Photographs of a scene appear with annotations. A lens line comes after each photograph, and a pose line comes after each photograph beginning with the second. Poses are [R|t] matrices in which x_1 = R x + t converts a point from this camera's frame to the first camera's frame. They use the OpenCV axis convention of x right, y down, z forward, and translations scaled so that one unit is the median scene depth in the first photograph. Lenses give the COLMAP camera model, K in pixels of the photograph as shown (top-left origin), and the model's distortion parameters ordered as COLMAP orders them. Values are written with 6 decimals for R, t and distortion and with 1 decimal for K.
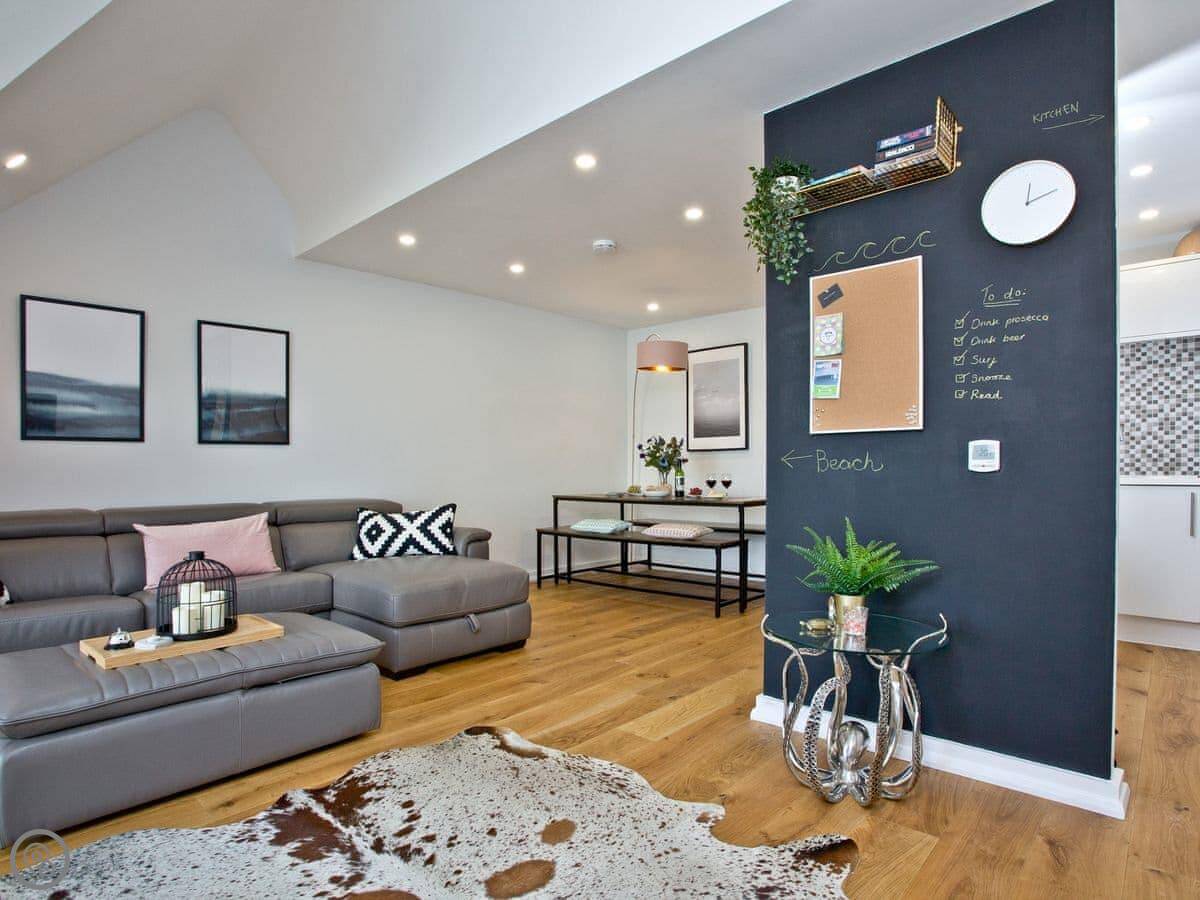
lens RADIAL K [[679.8, 0, 616.4], [0, 679.8, 470.3], [0, 0, 1]] dist [-0.054800, 0.033299]
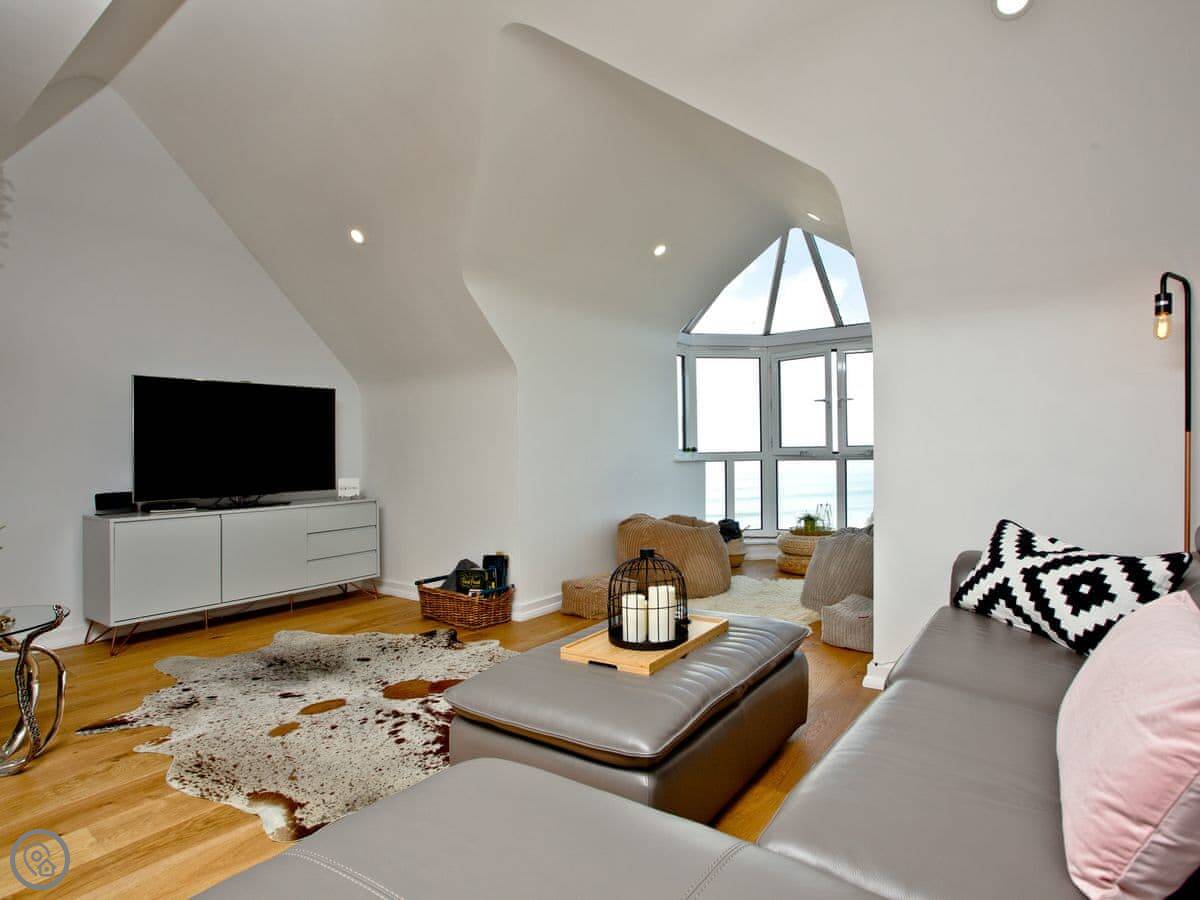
lens RADIAL K [[648.3, 0, 628.1], [0, 648.3, 404.8], [0, 0, 1]] dist [-0.068293, 0.029059]
pose [[-0.992018, 0.018203, -0.124779, -0.501118], [0.026480, 0.997534, -0.065005, -0.017994], [0.123288, -0.067790, -0.990053, 1.895141]]
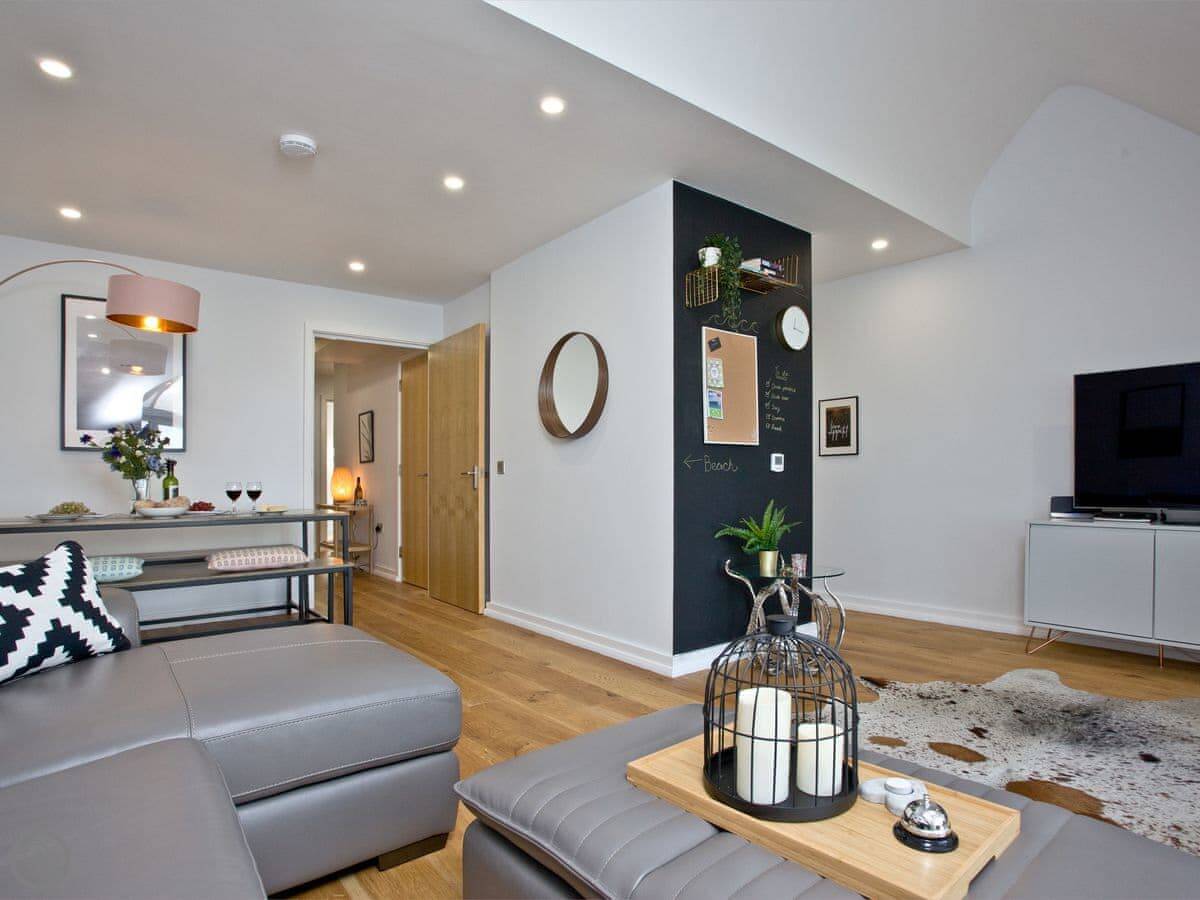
lens RADIAL K [[677.7, 0, 617.9], [0, 677.7, 488.8], [0, 0, 1]] dist [-0.073750, 0.037363]
pose [[0.144862, -0.009378, 0.989407, -1.129993], [0.010107, 0.999917, 0.007997, 0.025093], [-0.989400, 0.008842, 0.144945, 1.043431]]
